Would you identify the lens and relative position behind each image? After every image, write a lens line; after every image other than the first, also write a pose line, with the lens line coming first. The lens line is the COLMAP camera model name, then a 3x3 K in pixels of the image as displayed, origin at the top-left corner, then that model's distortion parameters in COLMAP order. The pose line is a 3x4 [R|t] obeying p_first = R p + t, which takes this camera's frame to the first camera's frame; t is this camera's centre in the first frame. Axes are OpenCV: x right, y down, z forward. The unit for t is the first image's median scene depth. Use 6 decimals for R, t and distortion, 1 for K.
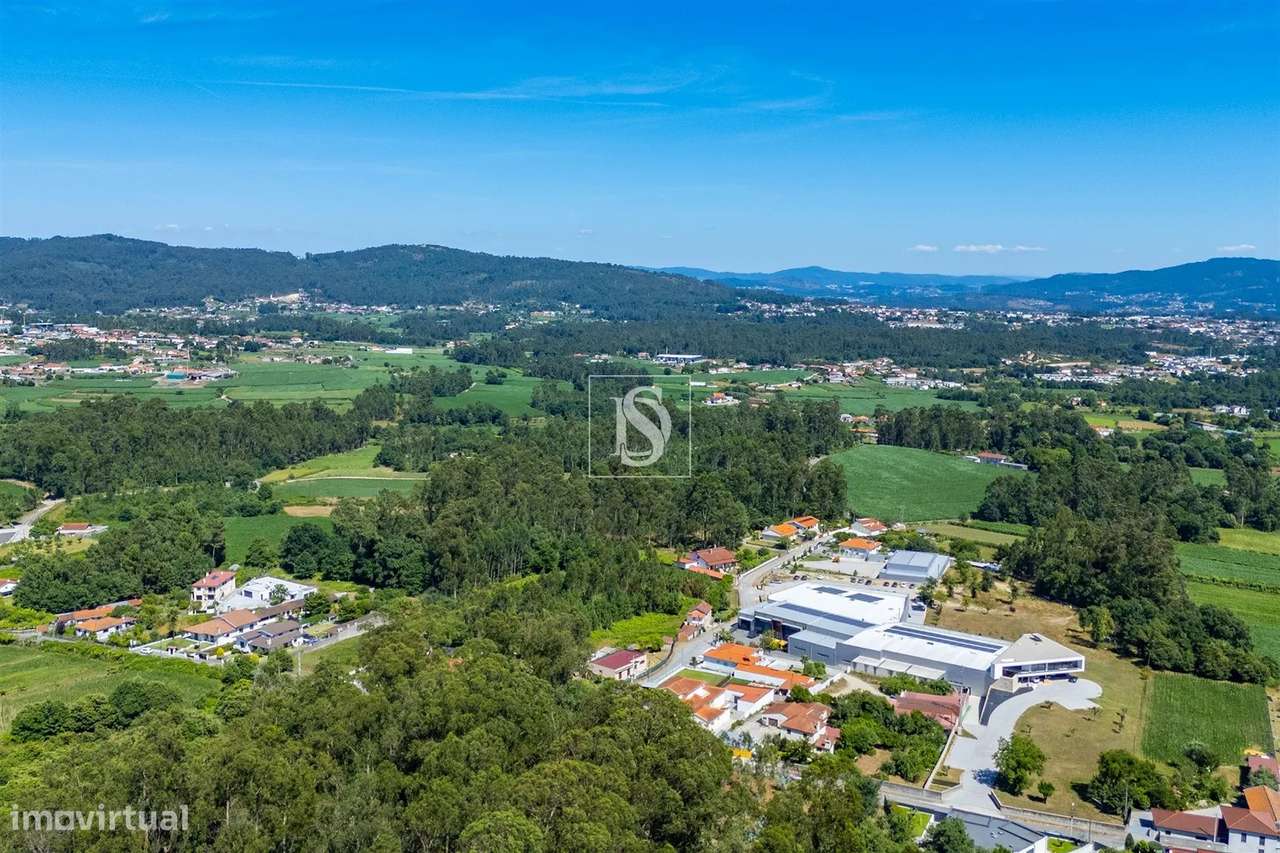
lens RADIAL K [[1114.9, 0, 640.0], [0, 1114.9, 426.5], [0, 0, 1]] dist [0.087242, -0.092240]
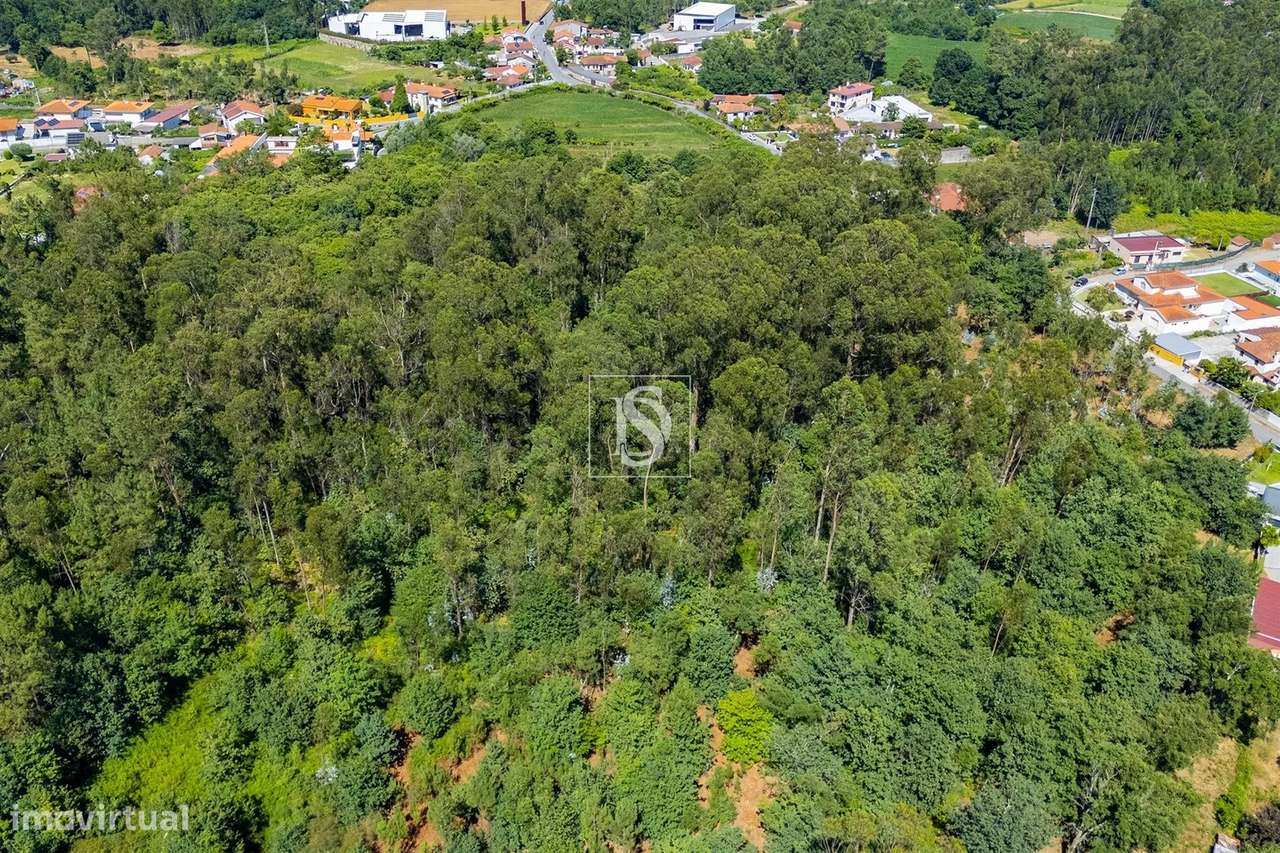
lens RADIAL K [[1114.9, 0, 640.0], [0, 1114.9, 426.5], [0, 0, 1]] dist [0.087242, -0.092240]
pose [[0.741000, 0.341681, -0.578077, 0.183365], [-0.094087, 0.905204, 0.414431, 0.001397], [0.664881, -0.252704, 0.702904, 0.033193]]
